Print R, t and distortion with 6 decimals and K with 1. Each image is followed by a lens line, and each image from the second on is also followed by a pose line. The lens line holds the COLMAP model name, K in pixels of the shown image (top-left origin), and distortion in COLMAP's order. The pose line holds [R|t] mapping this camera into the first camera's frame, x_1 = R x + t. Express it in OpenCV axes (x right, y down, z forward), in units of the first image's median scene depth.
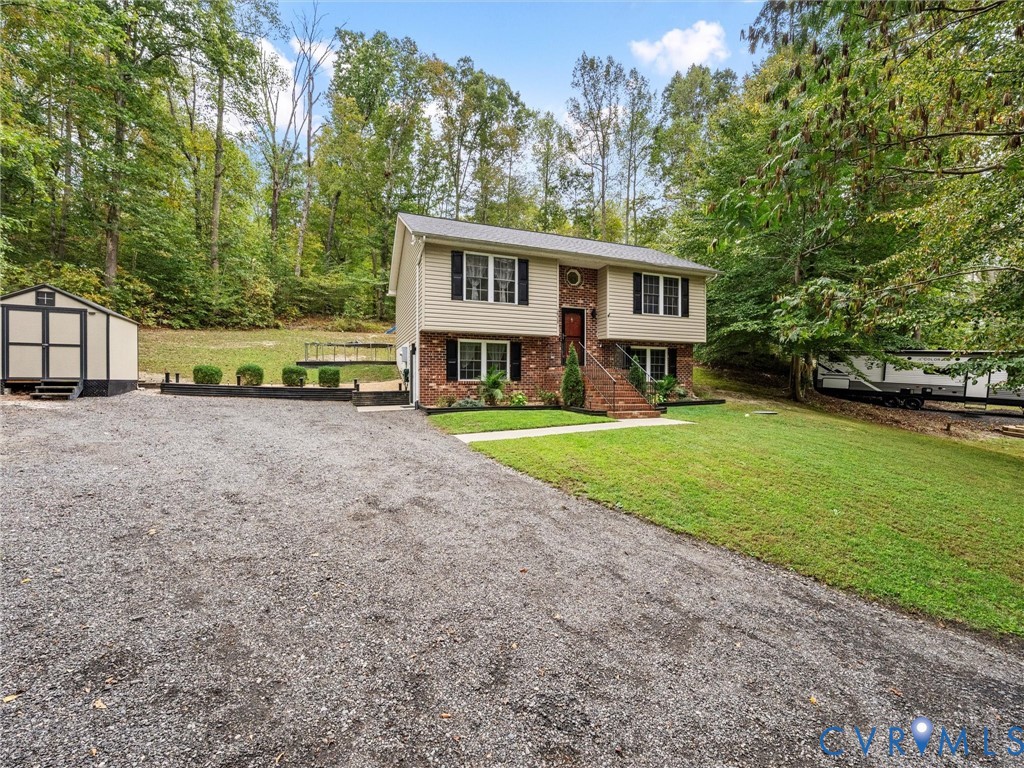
lens RADIAL K [[422.5, 0, 513.5], [0, 422.5, 387.3], [0, 0, 1]] dist [-0.009881, 0.002749]
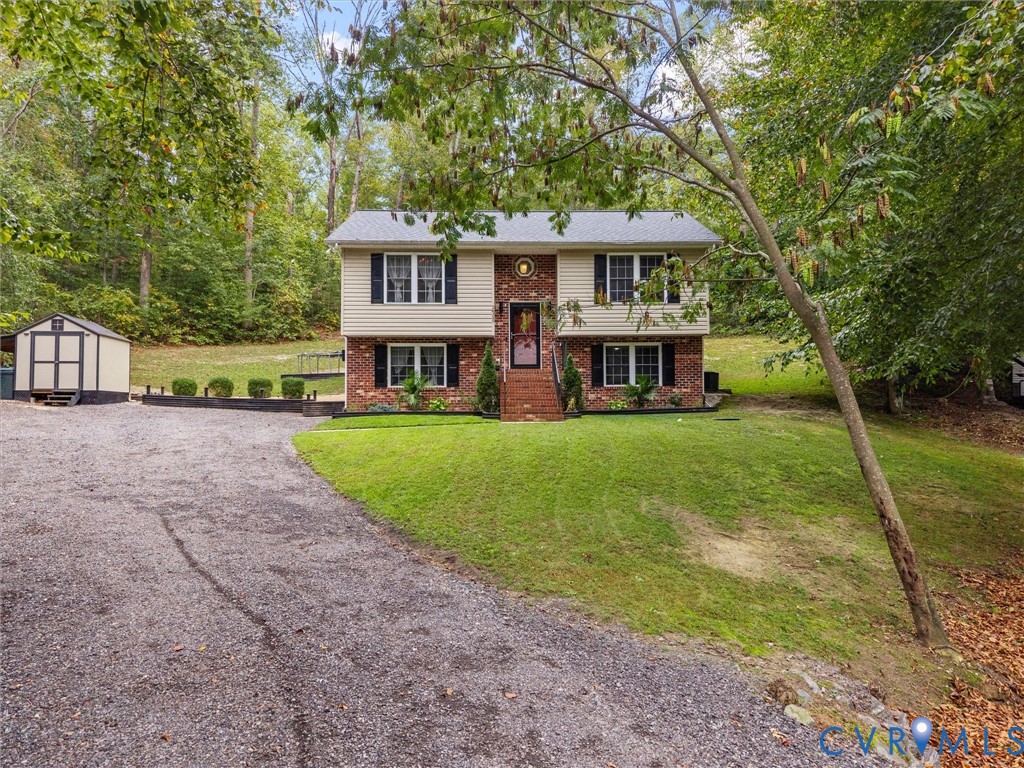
lens RADIAL K [[686.4, 0, 521.0], [0, 686.4, 390.9], [0, 0, 1]] dist [0.005151, -0.012368]
pose [[0.942768, -0.019553, -0.332876, 0.595042], [0.003967, 0.998866, -0.047439, 0.059694], [0.333426, 0.043404, 0.941777, -0.312606]]
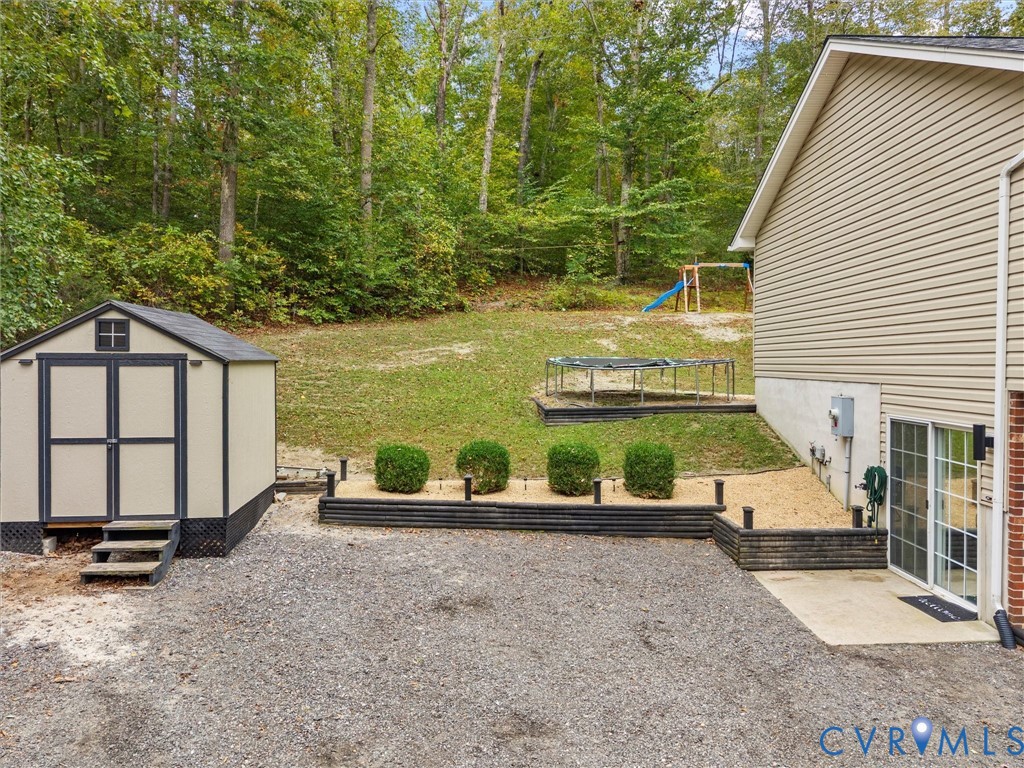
lens RADIAL K [[686.4, 0, 514.6], [0, 686.4, 376.5], [0, 0, 1]] dist [0.005151, -0.012368]
pose [[0.933827, 0.010953, -0.357558, -0.334593], [-0.006912, 0.999897, 0.012578, -0.127917], [0.357659, -0.009274, 0.933806, 0.342519]]
